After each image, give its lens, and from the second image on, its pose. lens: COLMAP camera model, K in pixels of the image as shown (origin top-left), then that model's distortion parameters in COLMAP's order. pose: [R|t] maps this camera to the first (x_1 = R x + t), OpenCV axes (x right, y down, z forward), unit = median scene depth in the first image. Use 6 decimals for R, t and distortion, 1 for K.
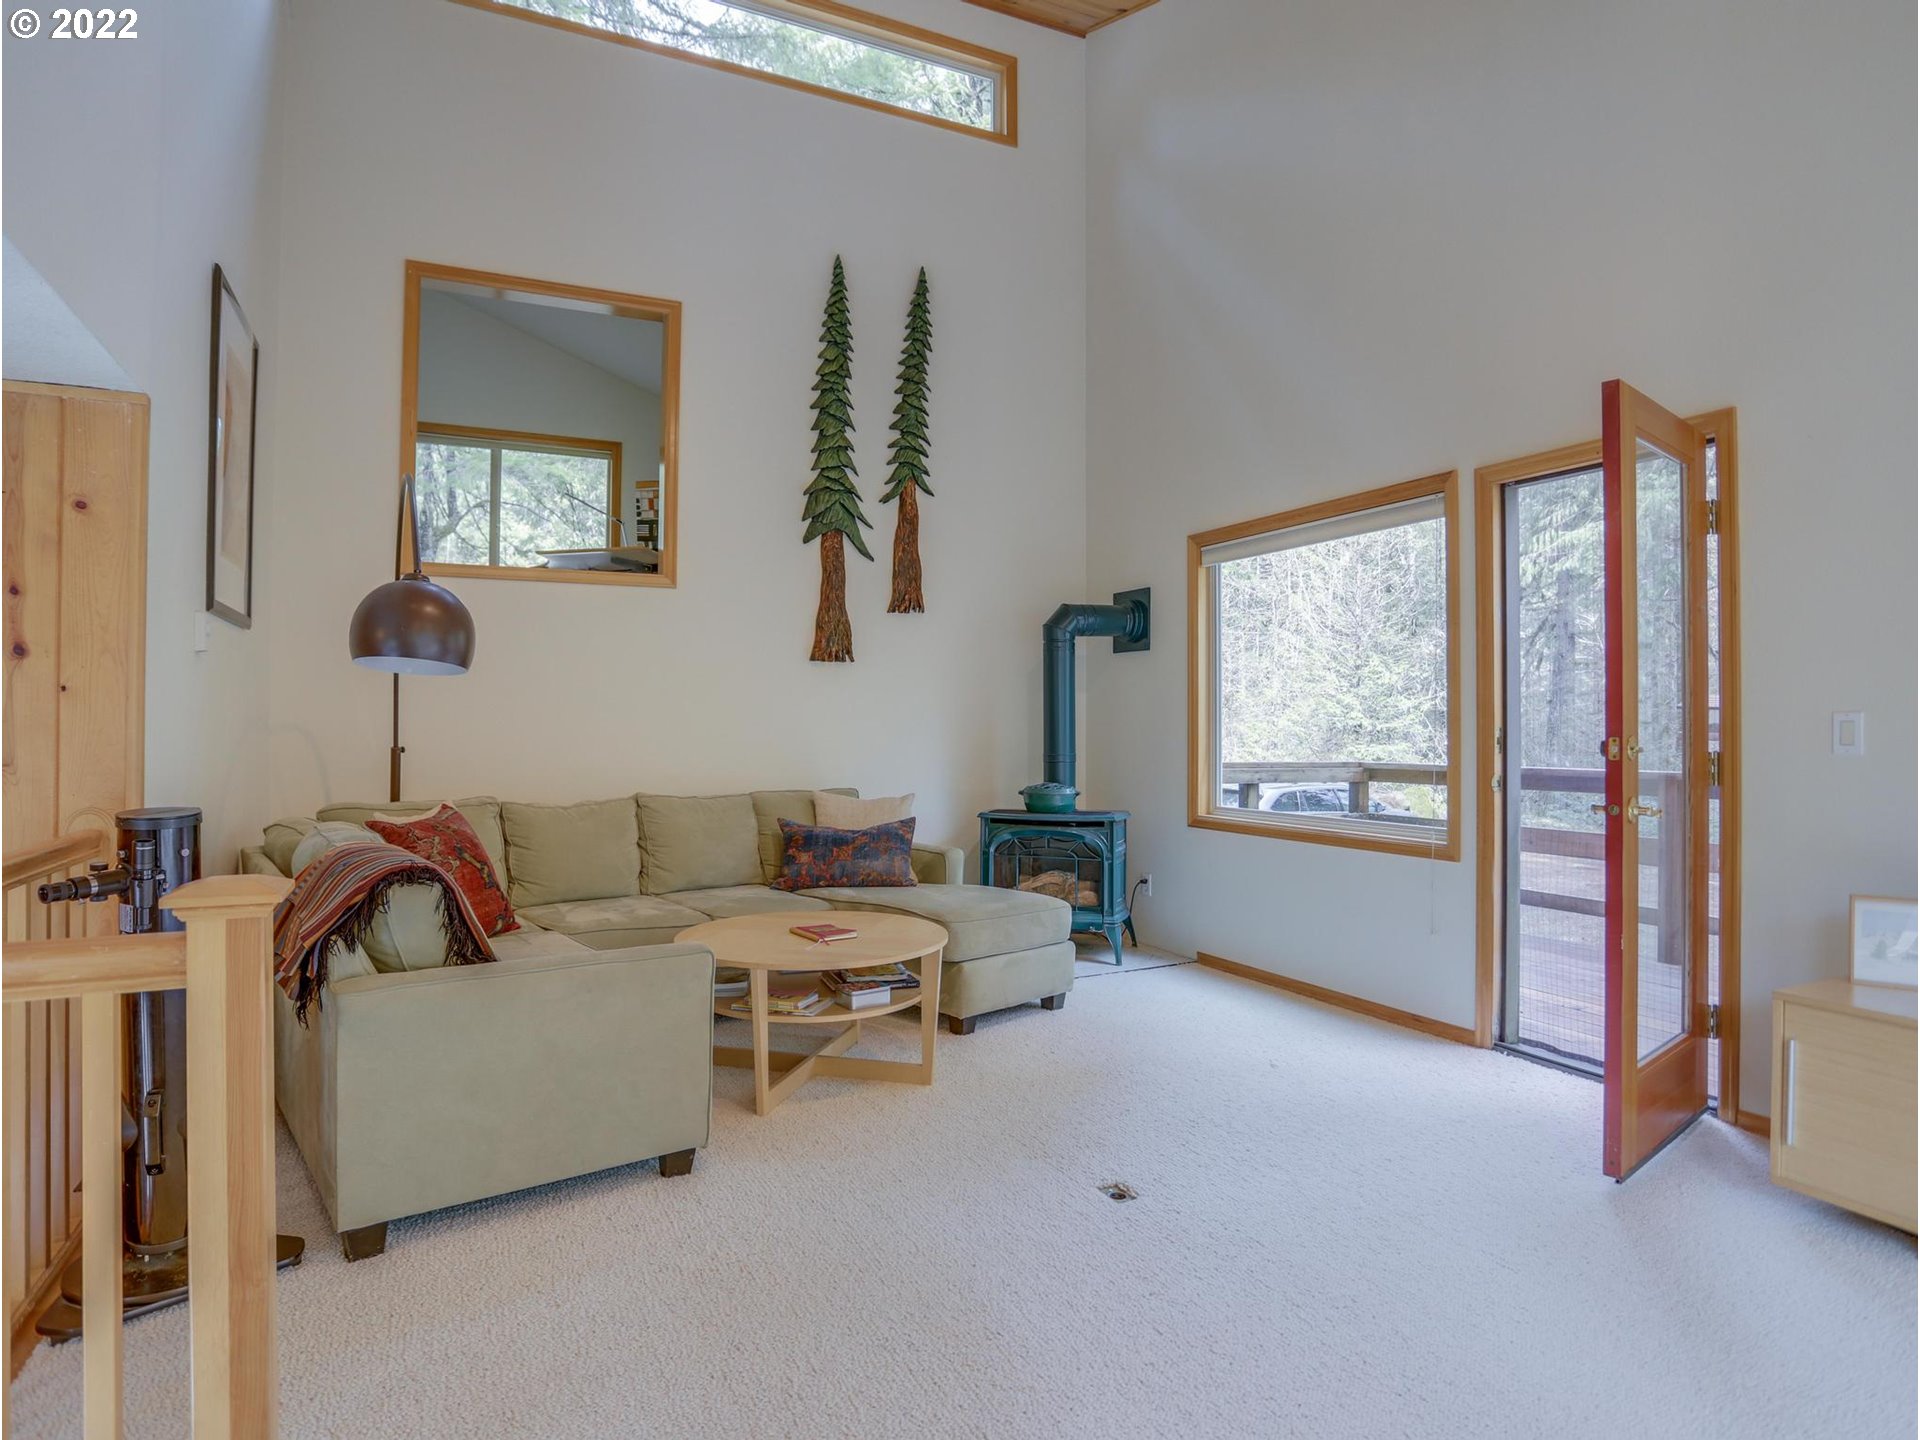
lens RADIAL K [[1075.9, 0, 960.0], [0, 1075.9, 720.0], [0, 0, 1]] dist [-0.083408, 0.029914]
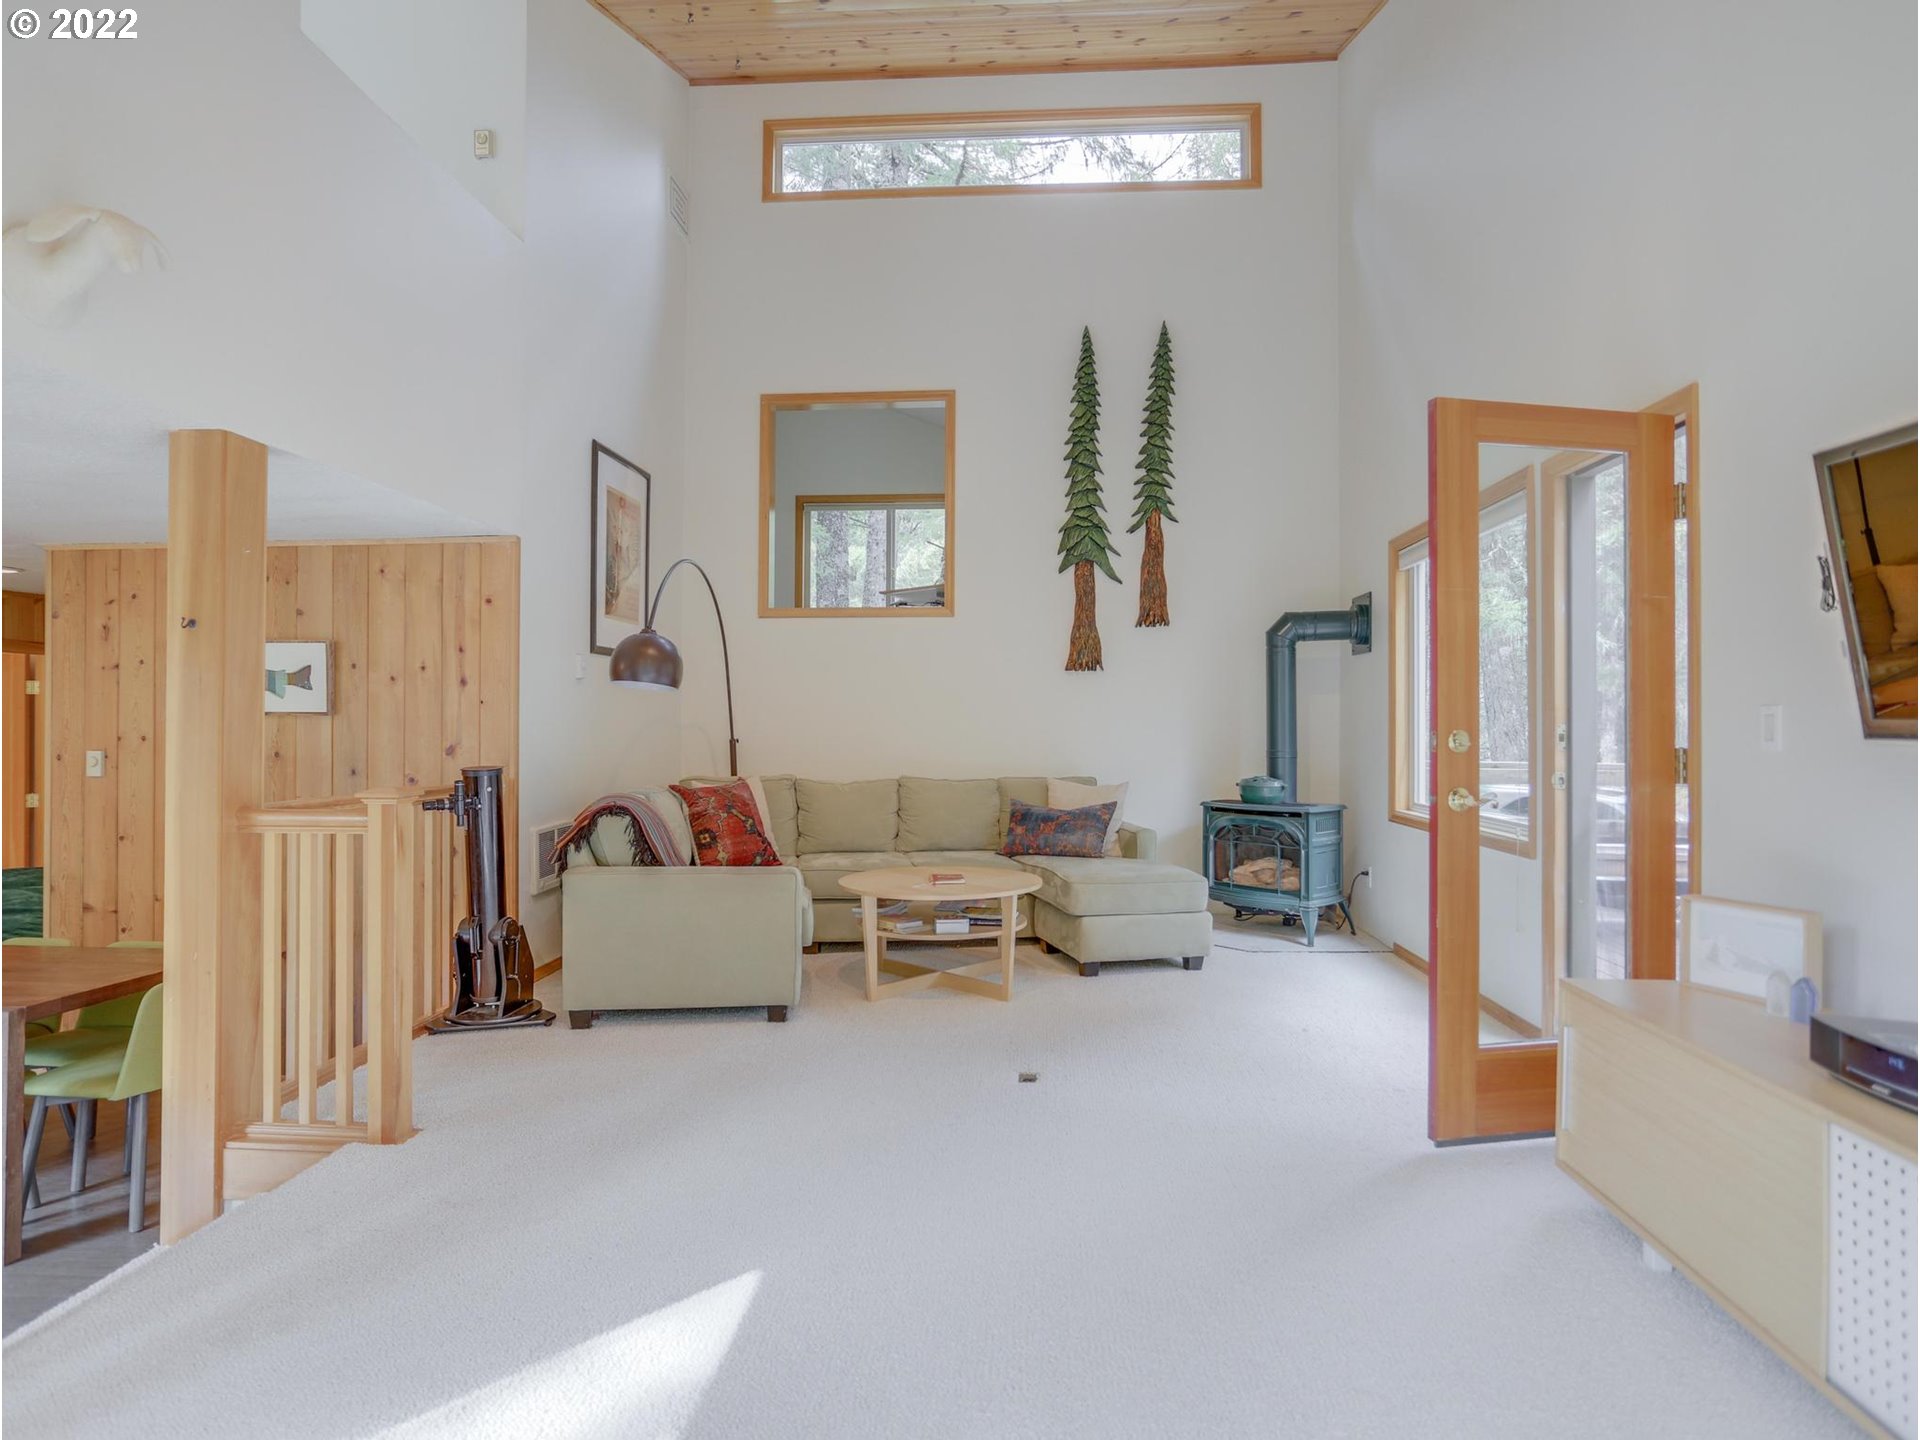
lens RADIAL K [[1053.4, 0, 958.8], [0, 1053.4, 714.3], [0, 0, 1]] dist [-0.056219, 0.024869]
pose [[0.869650, -0.005867, -0.493634, 0.337548], [0.002057, 0.999964, -0.008262, 0.003225], [0.493665, 0.006170, 0.869630, -0.082659]]
